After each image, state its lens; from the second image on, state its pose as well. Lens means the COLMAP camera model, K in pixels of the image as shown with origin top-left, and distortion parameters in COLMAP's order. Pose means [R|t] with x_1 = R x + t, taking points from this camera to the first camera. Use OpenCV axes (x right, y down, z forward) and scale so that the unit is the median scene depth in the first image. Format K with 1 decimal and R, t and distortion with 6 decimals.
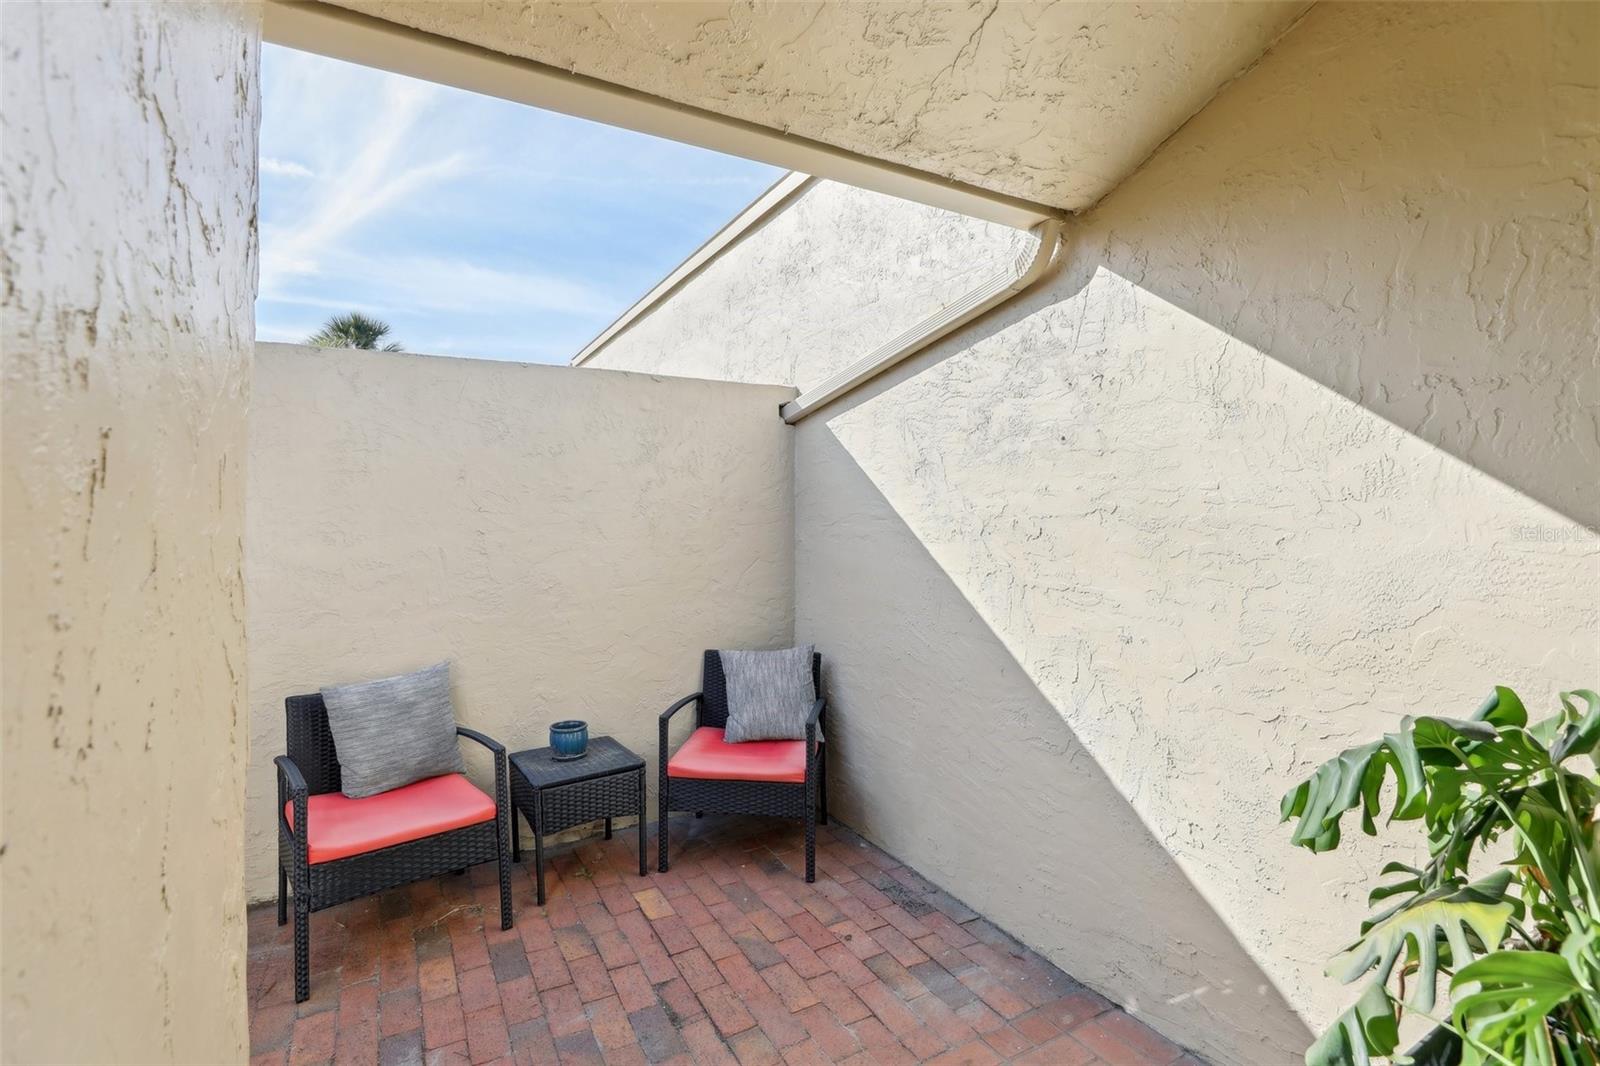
lens RADIAL K [[736.8, 0, 796.6], [0, 736.8, 523.4], [0, 0, 1]] dist [0.026744, -0.000095]
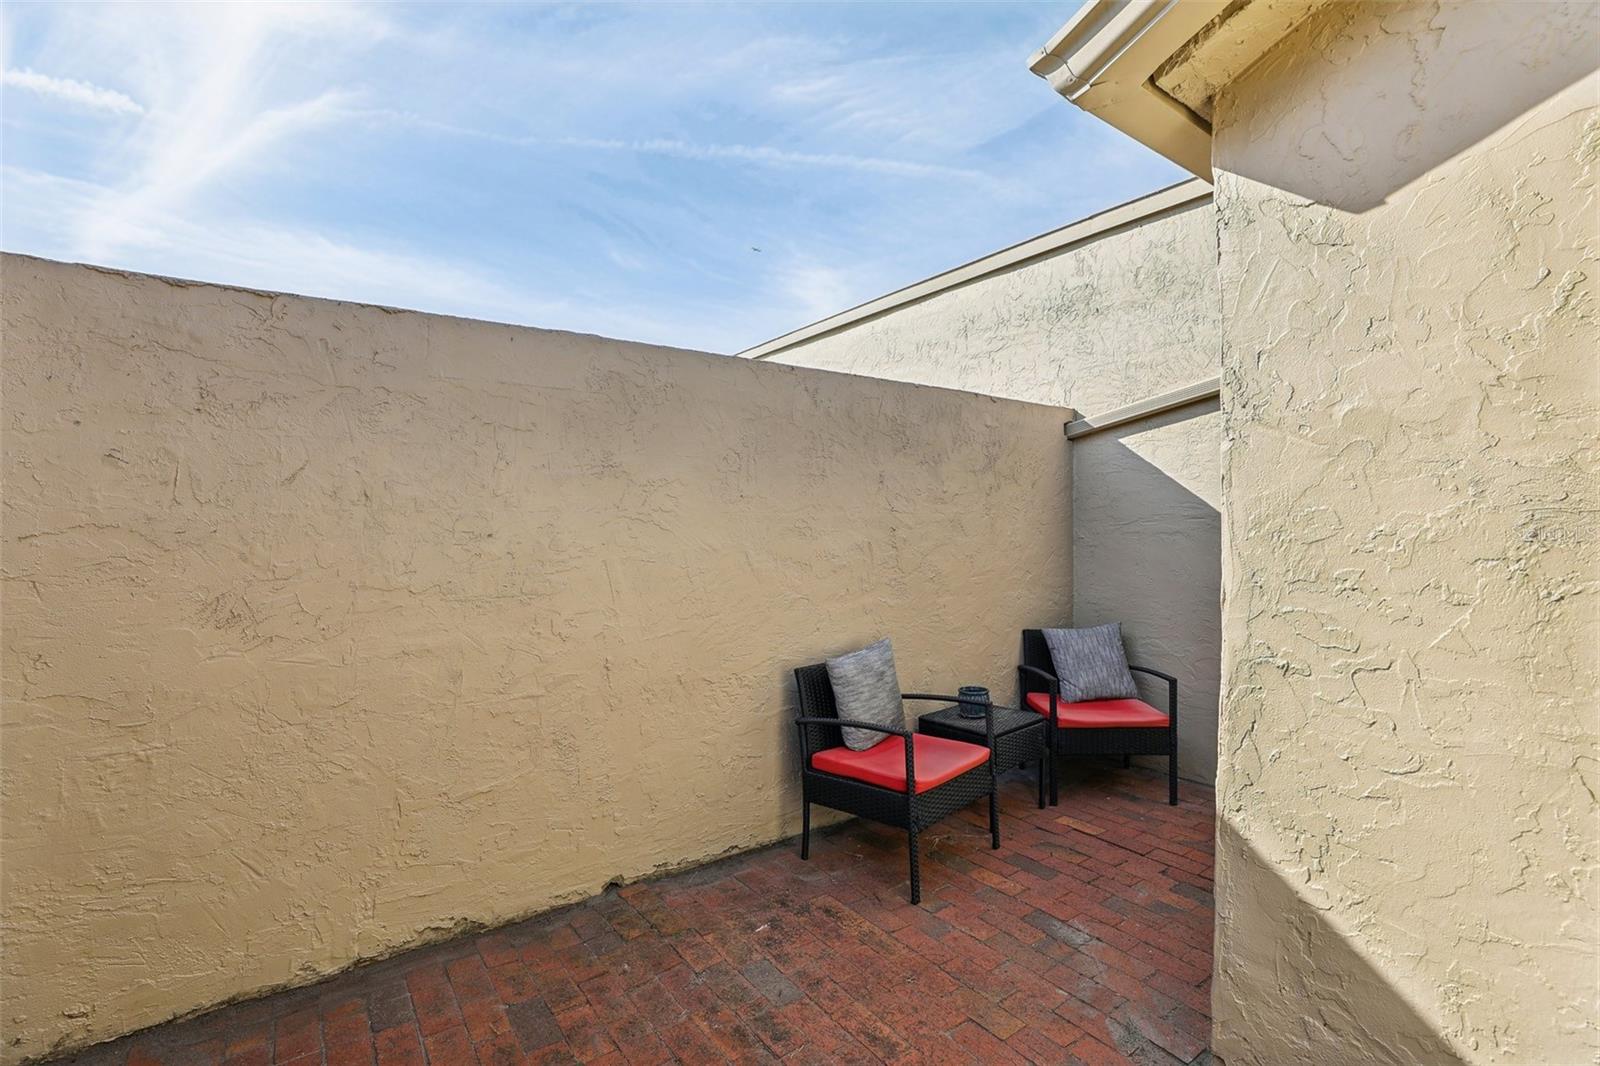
lens RADIAL K [[736.8, 0, 811.9], [0, 736.8, 545.6], [0, 0, 1]] dist [0.026744, -0.000095]
pose [[0.981479, 0.003115, 0.191546, -0.738113], [-0.008278, 0.999624, 0.026157, 0.008626], [-0.191392, -0.027258, 0.981135, -0.110678]]
